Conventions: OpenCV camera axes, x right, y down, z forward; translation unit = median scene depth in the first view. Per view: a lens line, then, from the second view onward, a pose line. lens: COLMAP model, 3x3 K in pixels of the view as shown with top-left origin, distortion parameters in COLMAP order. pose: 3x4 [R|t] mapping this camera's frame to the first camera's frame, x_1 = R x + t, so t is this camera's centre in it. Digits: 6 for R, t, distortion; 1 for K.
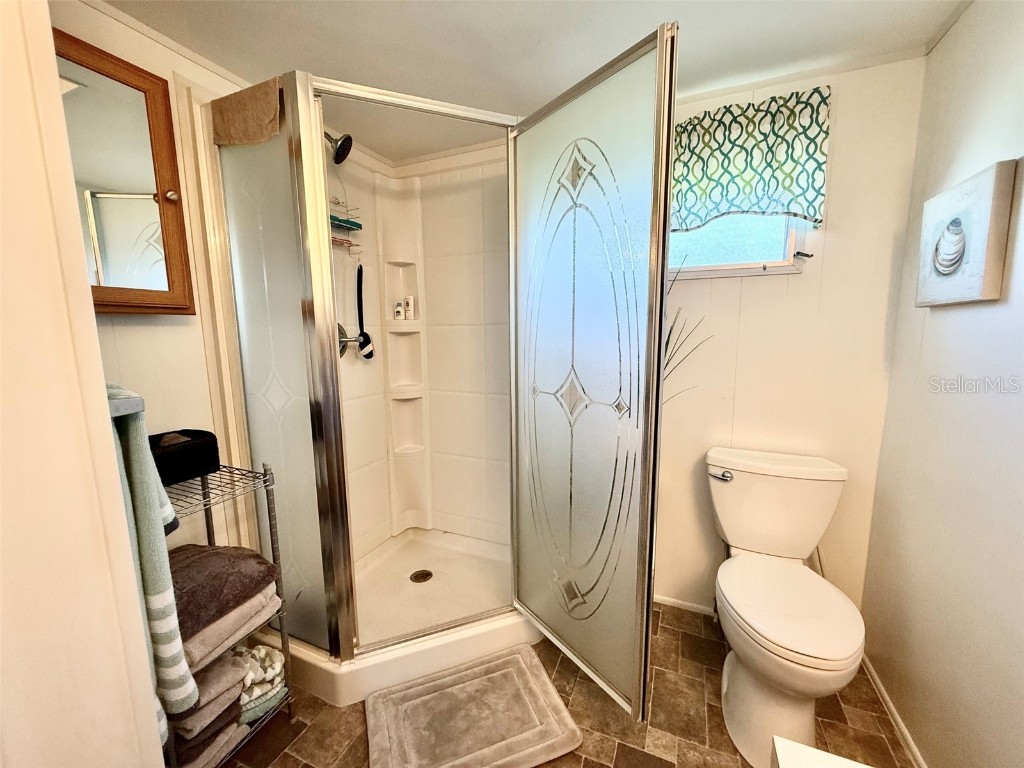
lens RADIAL K [[408.0, 0, 509.4], [0, 408.0, 390.4], [0, 0, 1]] dist [-0.002161, 0.001338]
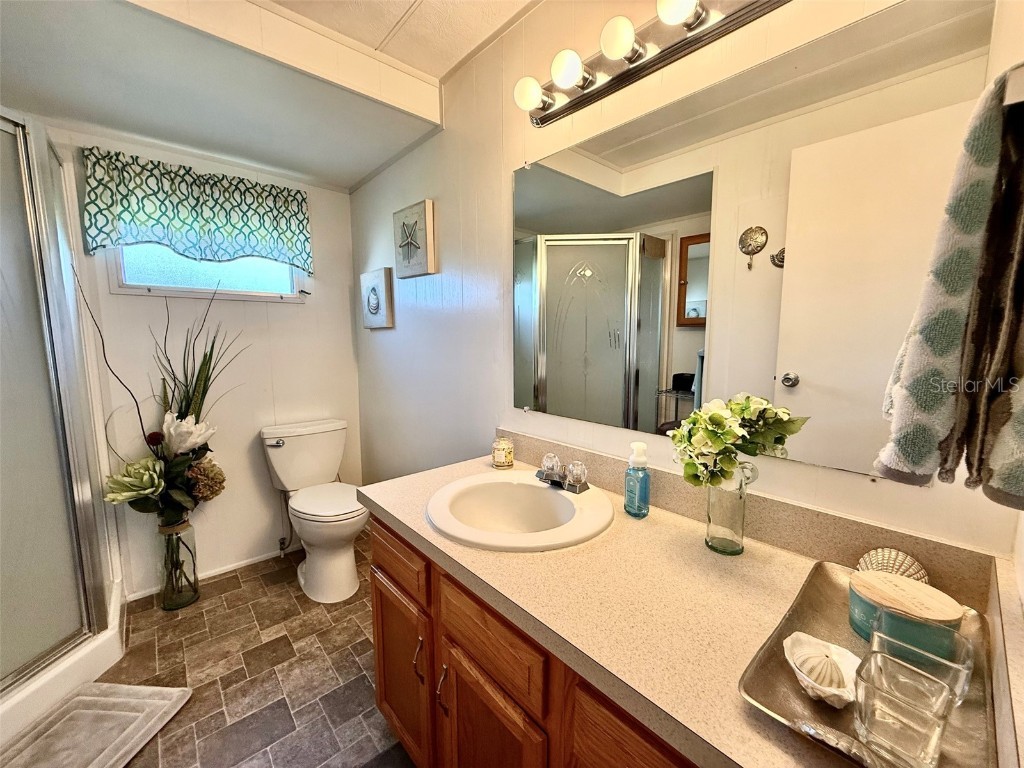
lens RADIAL K [[408.0, 0, 511.9], [0, 408.0, 385.1], [0, 0, 1]] dist [-0.002161, 0.001338]
pose [[0.419654, -0.093380, 0.902868, -0.390444], [0.120934, 0.991578, 0.046345, 0.042512], [-0.899592, 0.089738, 0.427412, -0.349884]]
